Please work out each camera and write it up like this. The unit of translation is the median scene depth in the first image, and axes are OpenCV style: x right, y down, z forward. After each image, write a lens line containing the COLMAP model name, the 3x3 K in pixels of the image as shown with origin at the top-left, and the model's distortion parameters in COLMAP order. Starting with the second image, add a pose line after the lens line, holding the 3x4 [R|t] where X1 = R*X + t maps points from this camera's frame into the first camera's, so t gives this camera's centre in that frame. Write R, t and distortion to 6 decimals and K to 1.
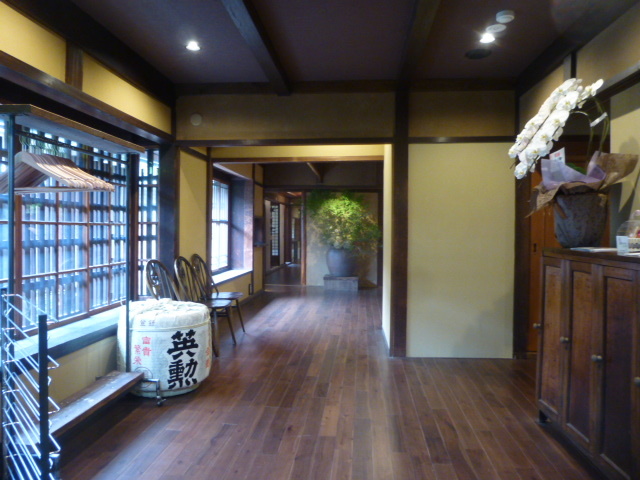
lens RADIAL K [[497.4, 0, 319.9], [0, 497.4, 240.7], [0, 0, 1]] dist [-0.062517, 0.024741]
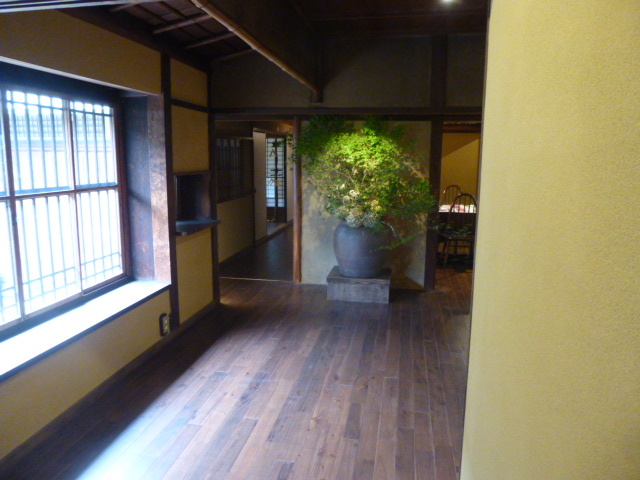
lens RADIAL K [[497.4, 0, 320.6], [0, 497.4, 236.4], [0, 0, 1]] dist [-0.062517, 0.024741]
pose [[0.996634, 0.017598, -0.080064, 0.043288], [-0.006417, 0.990437, 0.137815, -0.048084], [0.081723, -0.136838, 0.987217, 0.458554]]
